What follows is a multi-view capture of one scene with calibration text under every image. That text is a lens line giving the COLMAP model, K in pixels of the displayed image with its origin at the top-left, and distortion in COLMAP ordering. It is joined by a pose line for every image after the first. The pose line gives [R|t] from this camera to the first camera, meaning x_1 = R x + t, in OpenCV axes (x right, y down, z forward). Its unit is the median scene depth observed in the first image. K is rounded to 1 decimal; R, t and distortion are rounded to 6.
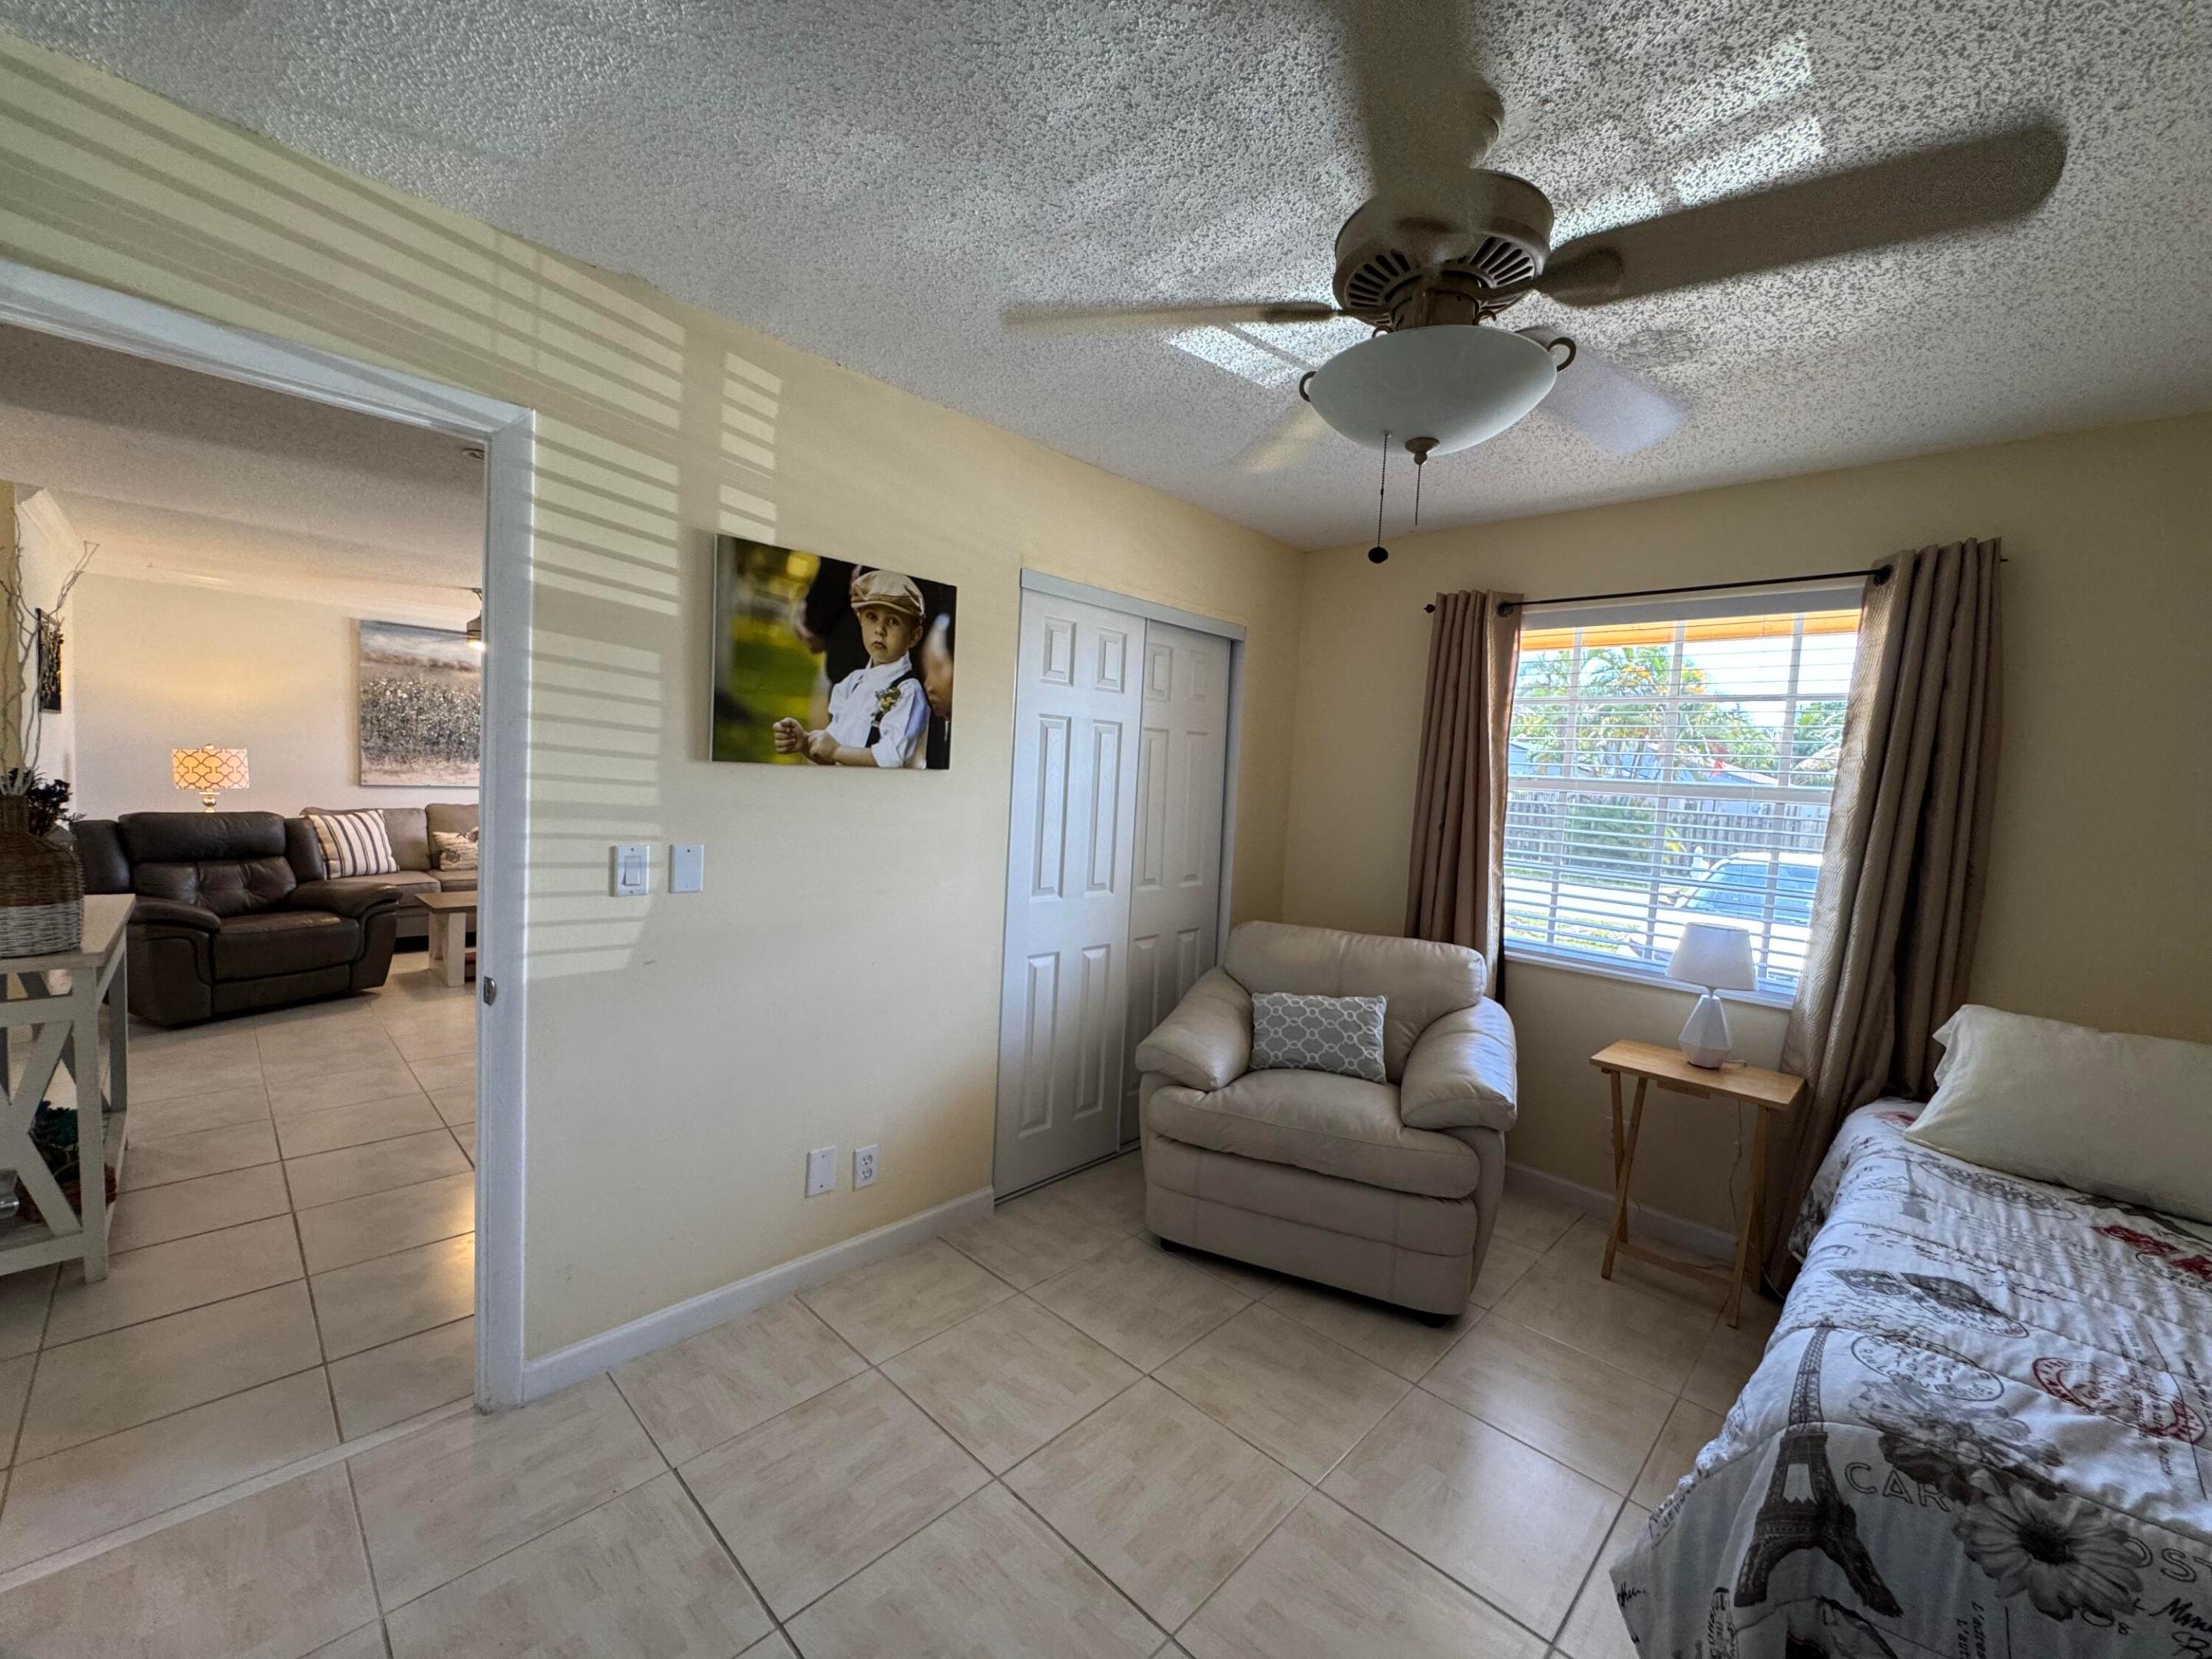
lens RADIAL K [[891.3, 0, 1101.6], [0, 891.3, 822.1], [0, 0, 1]] dist [-0.006228, 0.001182]
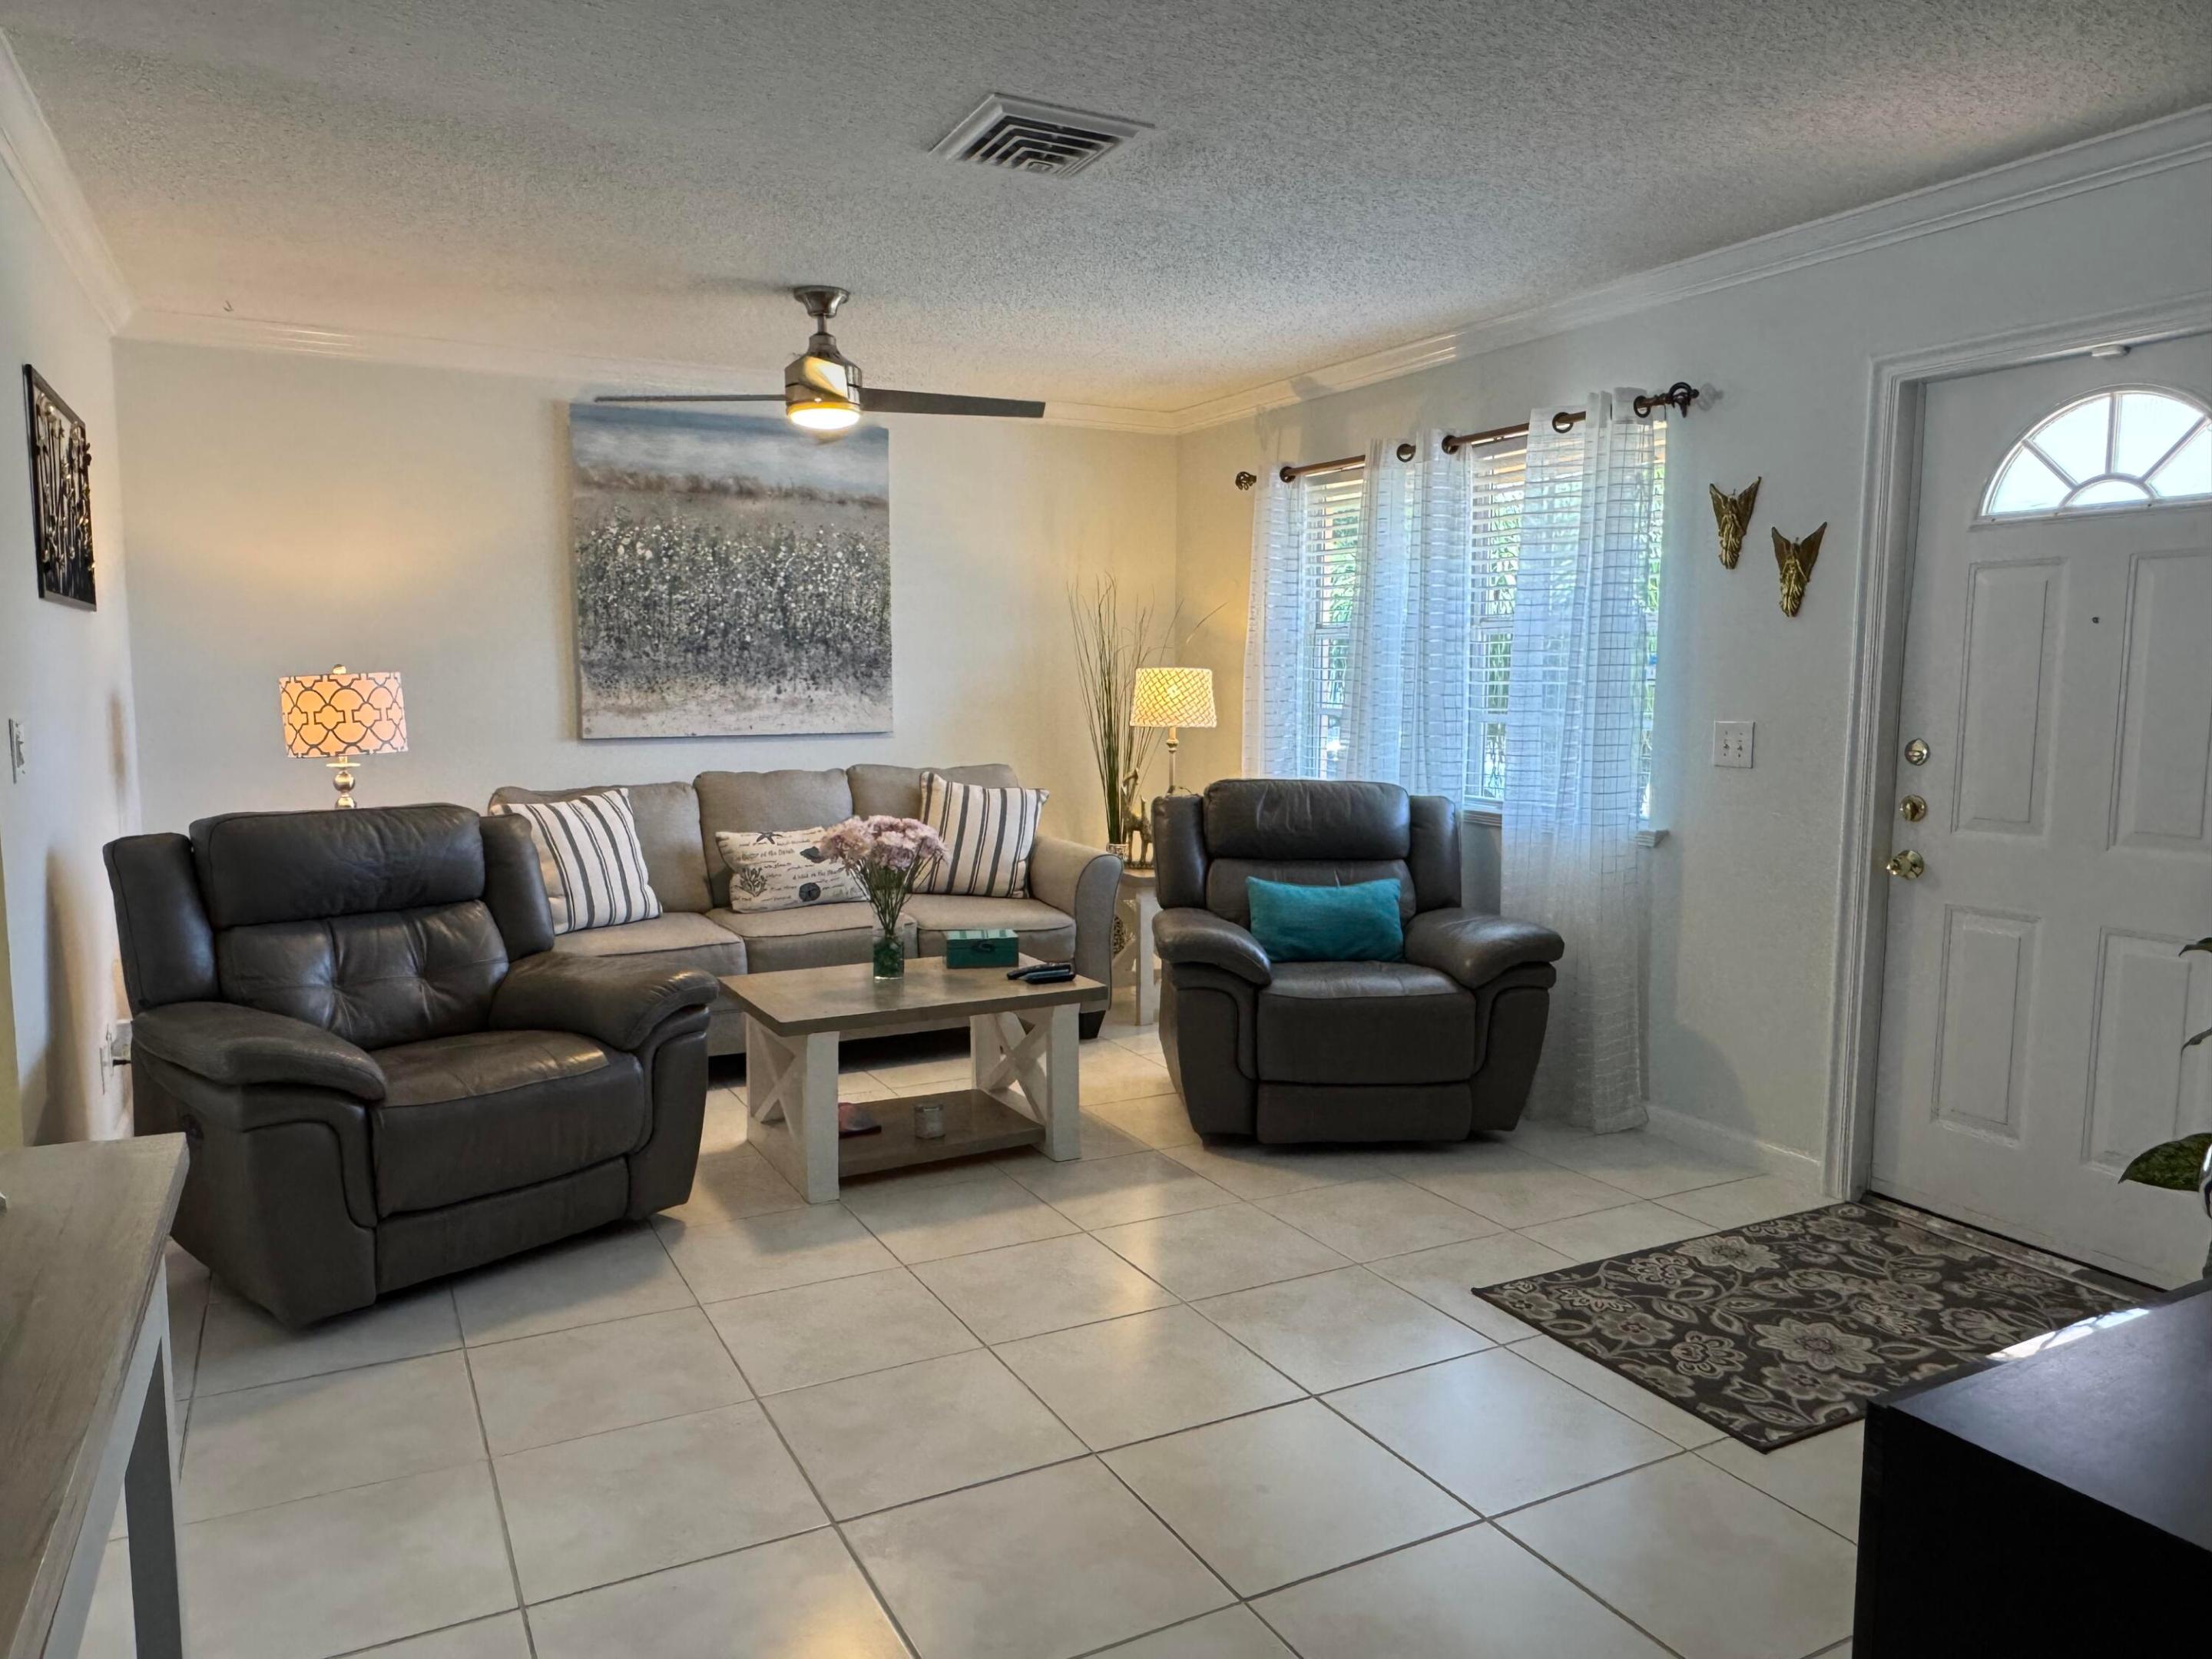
lens RADIAL K [[1480.5, 0, 1107.6], [0, 1480.5, 839.5], [0, 0, 1]] dist [-0.025311, 0.000632]
pose [[0.953159, -0.011750, -0.302242, -0.468486], [0.025529, 0.998805, 0.041677, -0.018807], [0.301391, -0.047440, 0.952320, 0.458815]]
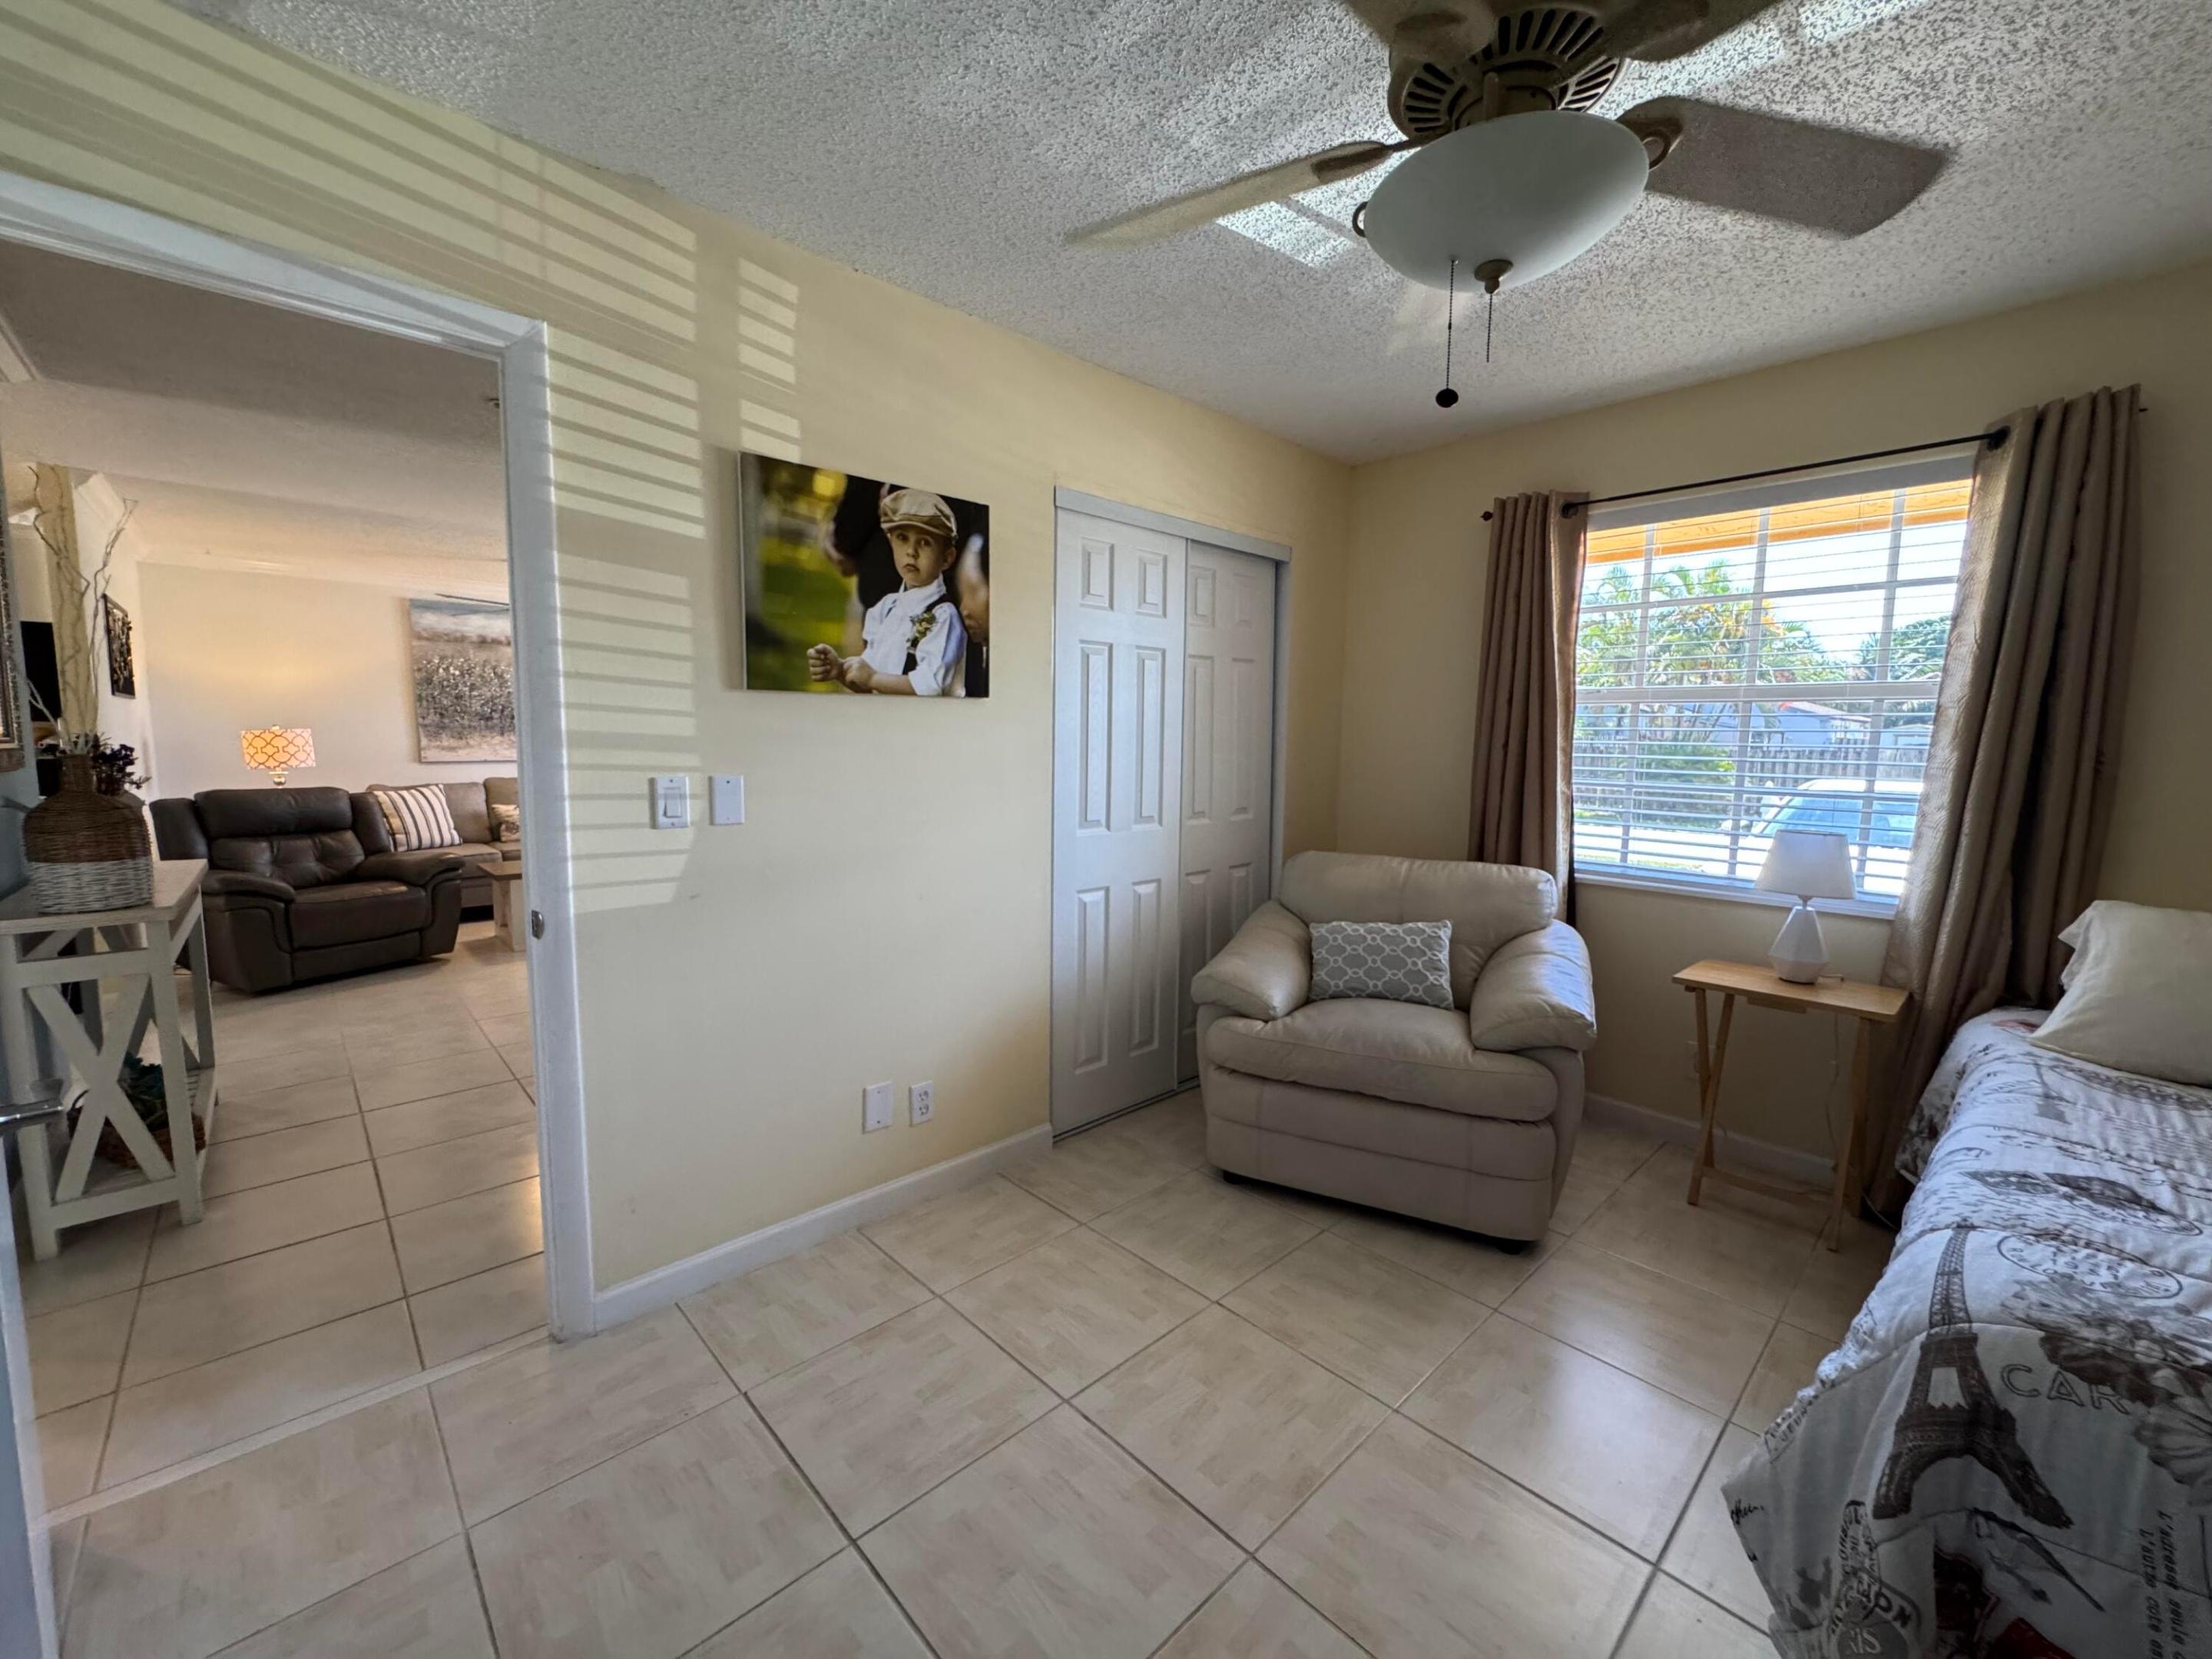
lens RADIAL K [[891.3, 0, 1101.5], [0, 891.3, 821.3], [0, 0, 1]] dist [-0.006228, 0.001182]
pose [[0.998141, -0.034914, -0.049955, -0.003092], [0.036833, 0.998598, 0.038026, 0.026068], [0.048558, -0.039796, 0.998027, 0.019502]]
